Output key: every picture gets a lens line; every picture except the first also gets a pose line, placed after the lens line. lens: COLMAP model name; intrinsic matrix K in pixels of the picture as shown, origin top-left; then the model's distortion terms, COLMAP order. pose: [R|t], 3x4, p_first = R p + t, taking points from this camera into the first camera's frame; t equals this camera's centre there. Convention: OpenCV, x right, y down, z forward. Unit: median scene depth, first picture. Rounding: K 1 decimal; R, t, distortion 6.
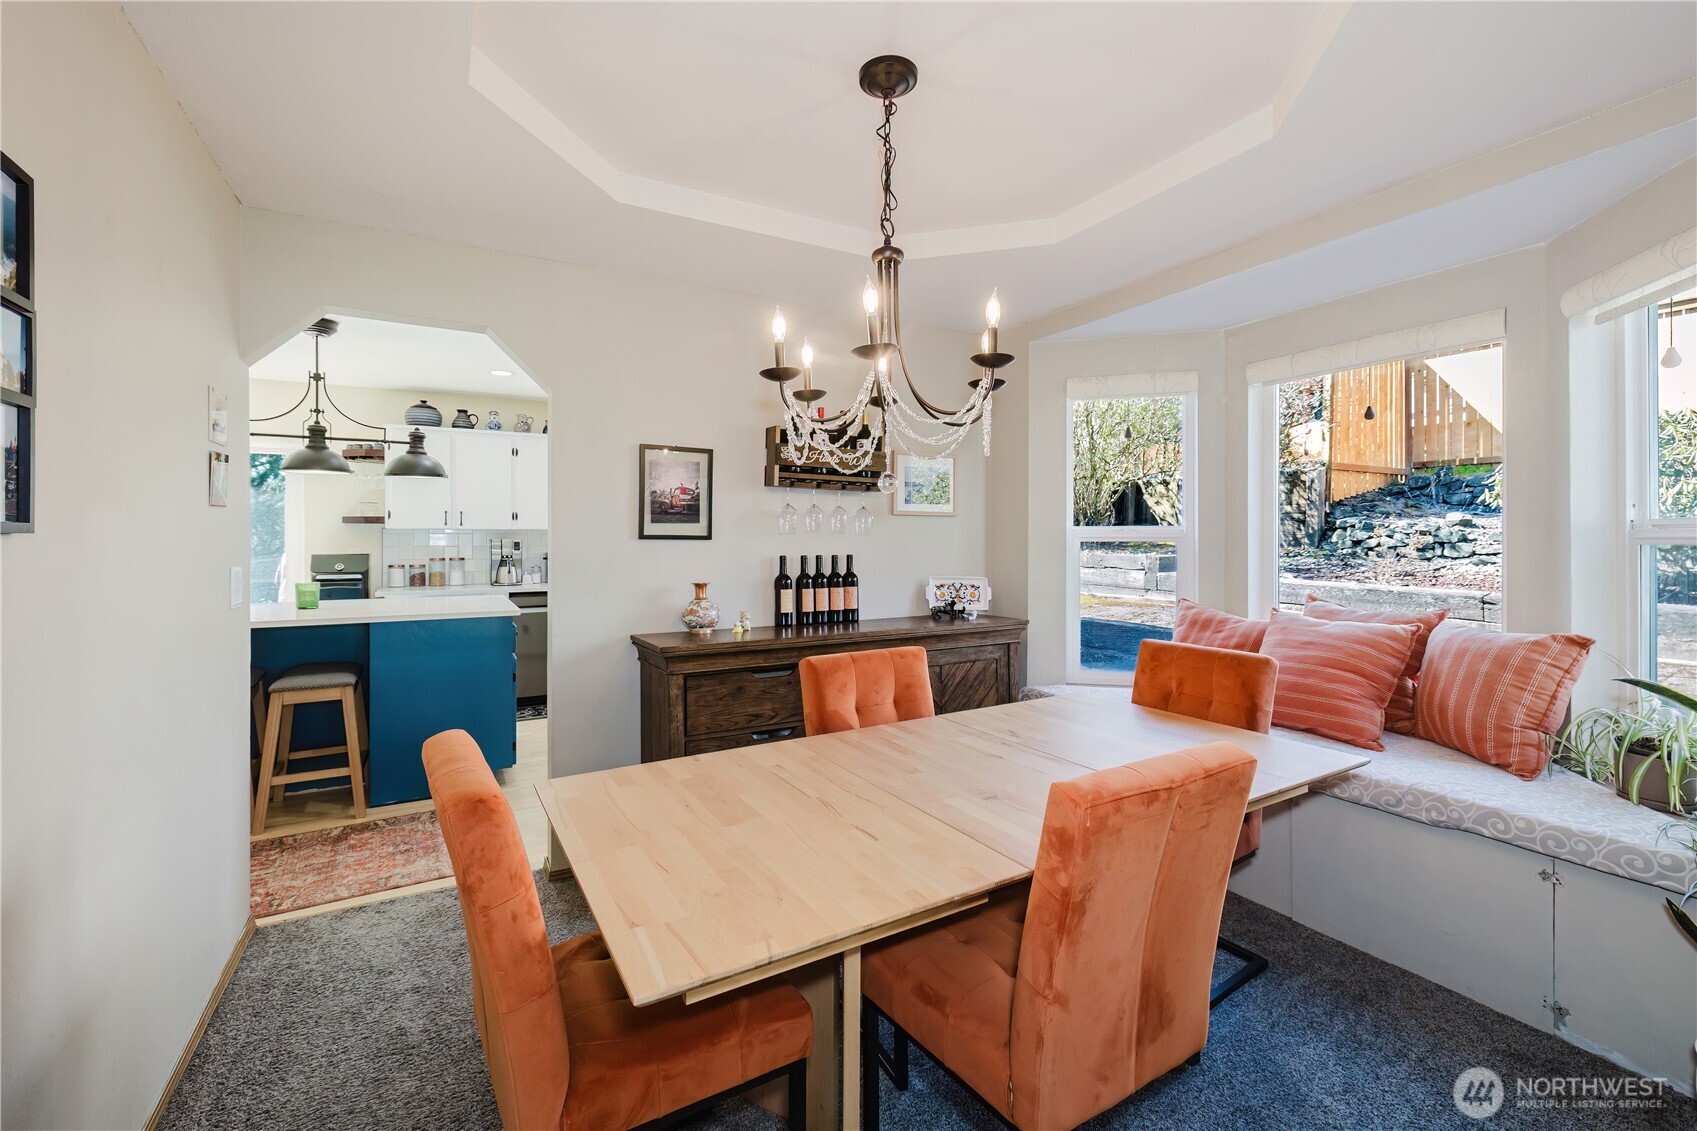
lens RADIAL K [[729.8, 0, 855.4], [0, 729.8, 566.1], [0, 0, 1]] dist [0.002201, 0.000072]
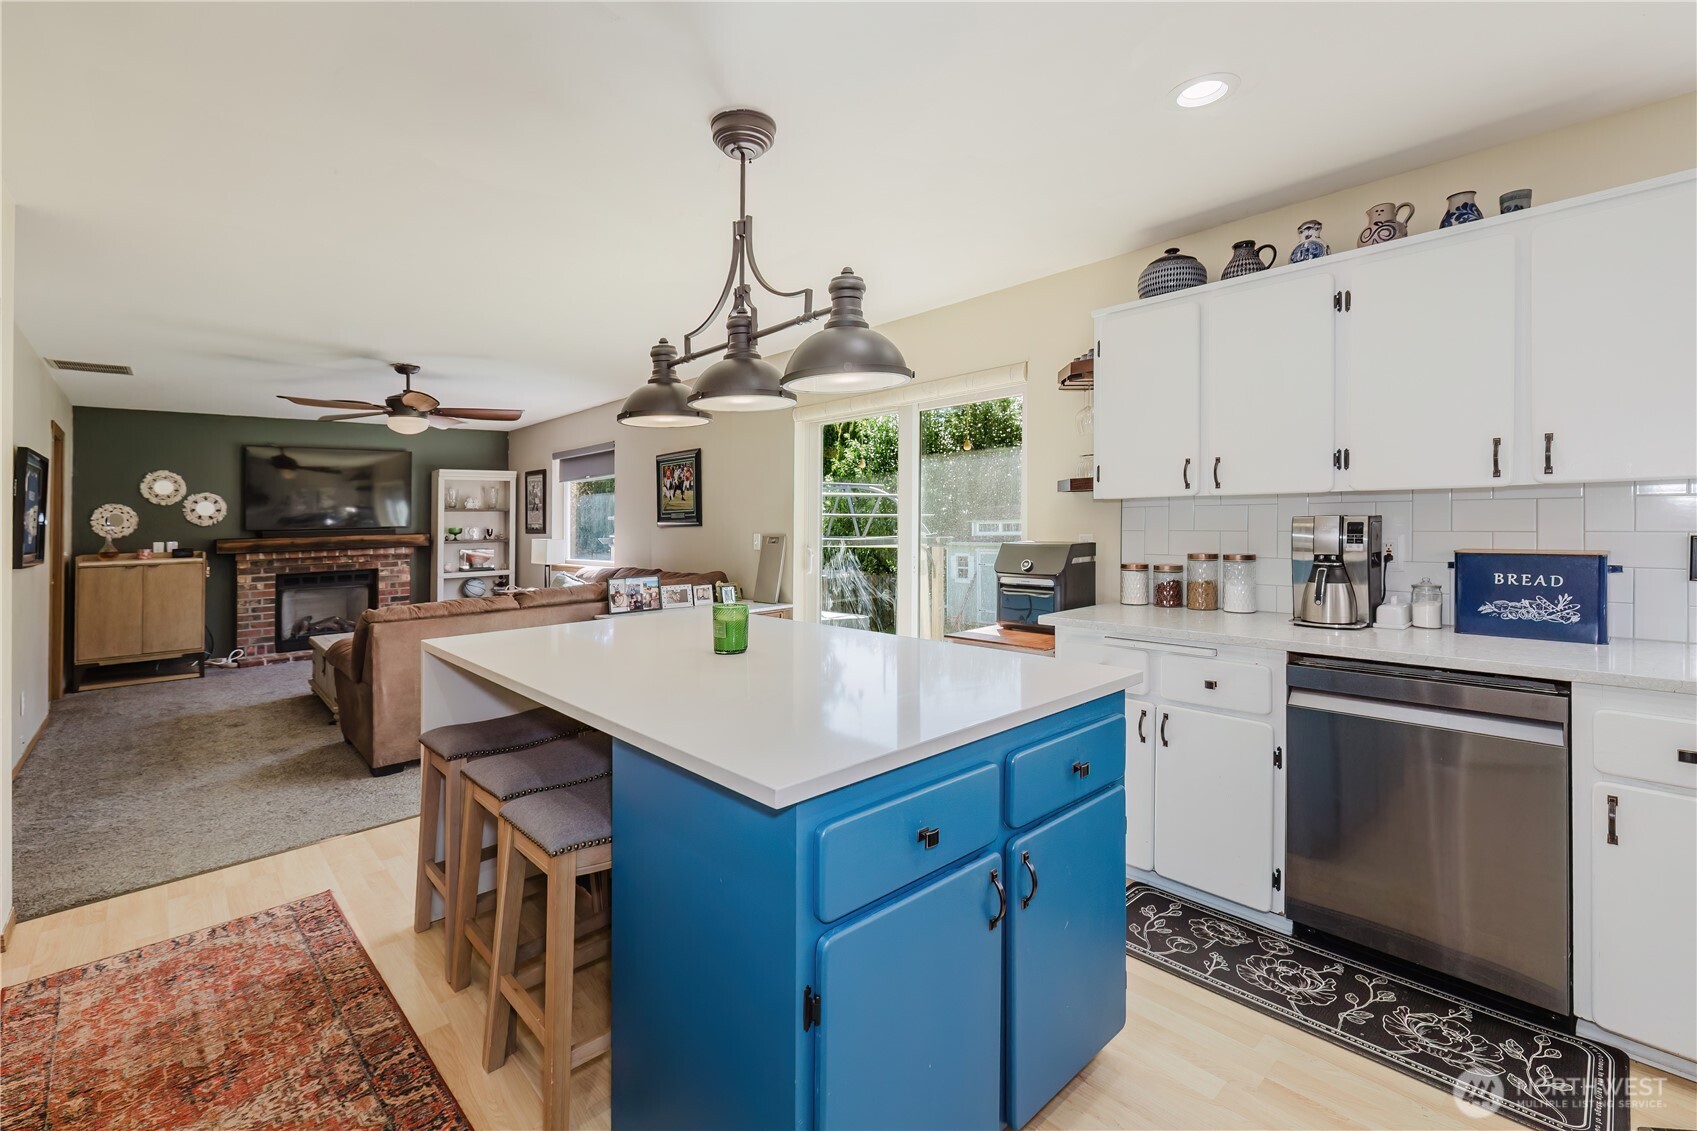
lens RADIAL K [[729.8, 0, 836.6], [0, 729.8, 513.2], [0, 0, 1]] dist [0.002201, 0.000072]
pose [[0.210595, -0.007499, -0.977545, -0.135725], [-0.018938, 0.999752, -0.011749, -0.028781], [0.977390, 0.020987, 0.210400, 0.655203]]
